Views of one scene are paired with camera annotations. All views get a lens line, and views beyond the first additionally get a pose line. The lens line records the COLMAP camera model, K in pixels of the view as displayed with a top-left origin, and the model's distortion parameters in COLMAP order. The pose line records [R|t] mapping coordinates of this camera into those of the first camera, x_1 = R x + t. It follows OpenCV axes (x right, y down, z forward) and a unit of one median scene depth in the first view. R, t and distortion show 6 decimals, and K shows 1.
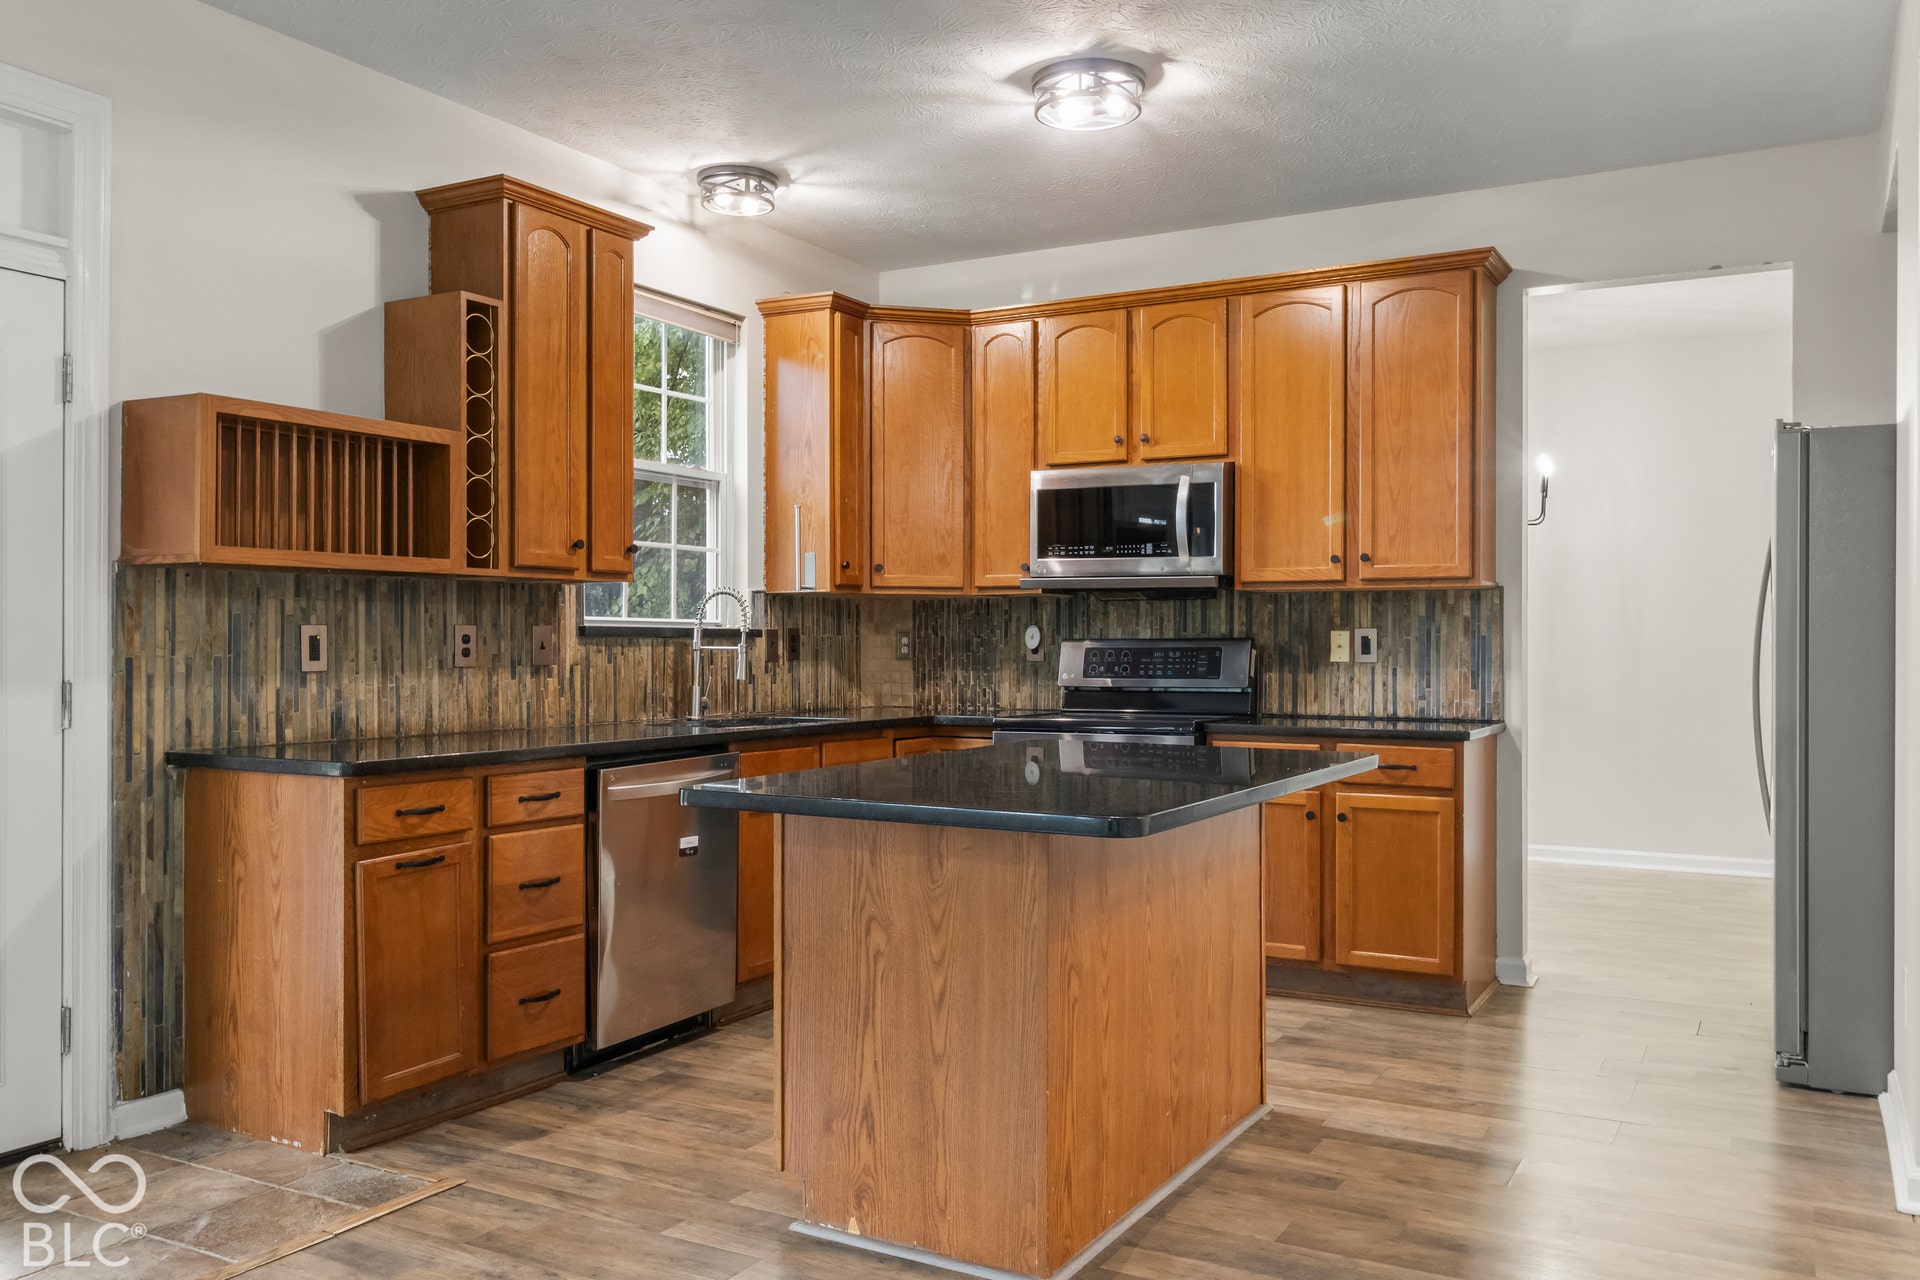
lens RADIAL K [[1538.9, 0, 943.1], [0, 1538.9, 653.8], [0, 0, 1]] dist [0.003900, -0.014199]
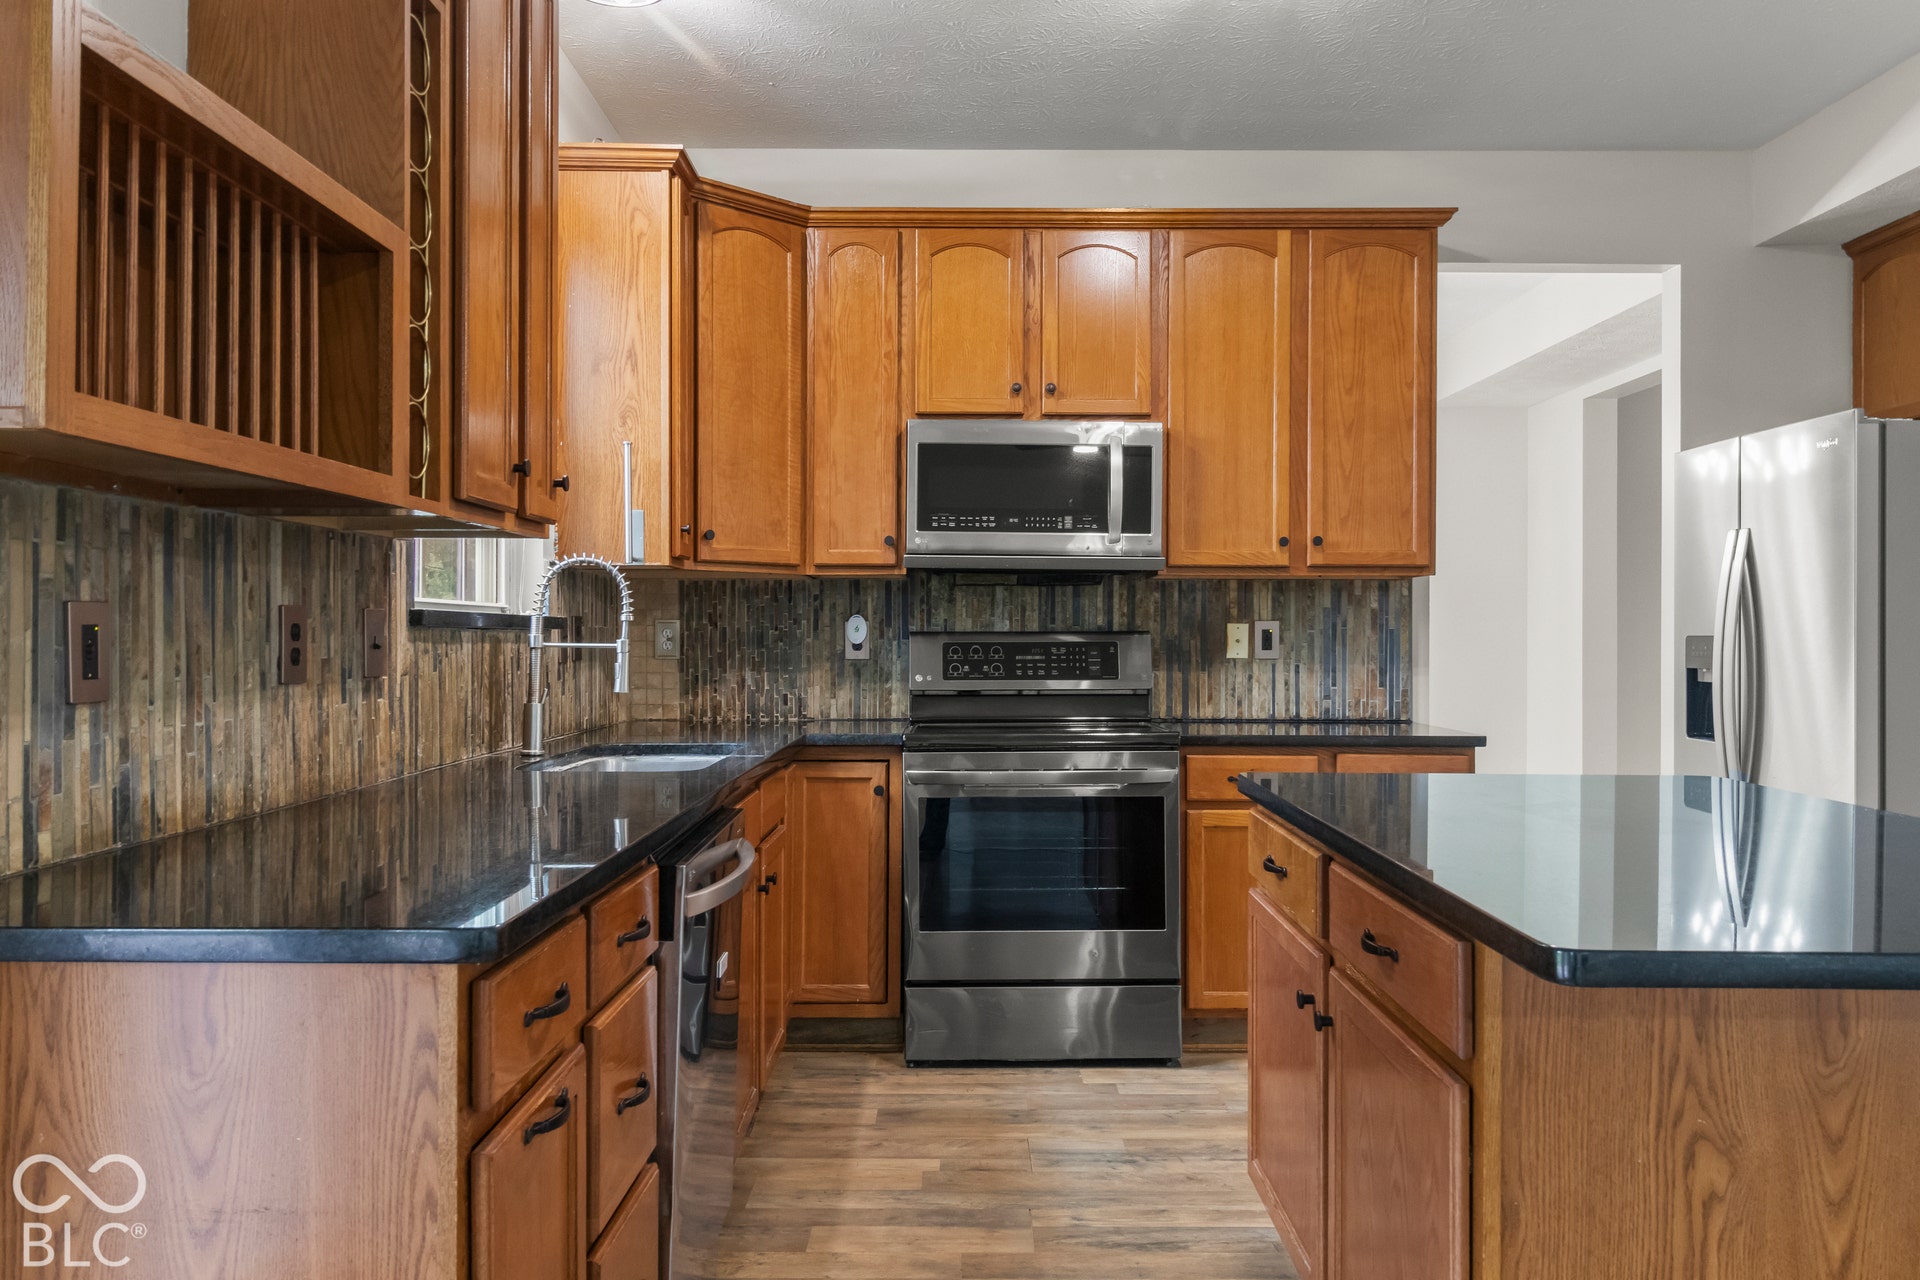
lens RADIAL K [[1421.4, 0, 972.2], [0, 1421.4, 632.8], [0, 0, 1]] dist [0.000904, 0.001286]
pose [[0.868666, 0.001636, 0.495395, -0.310420], [0.001909, 0.999976, -0.006650, -0.004787], [-0.495394, 0.006723, 0.868643, 0.397518]]
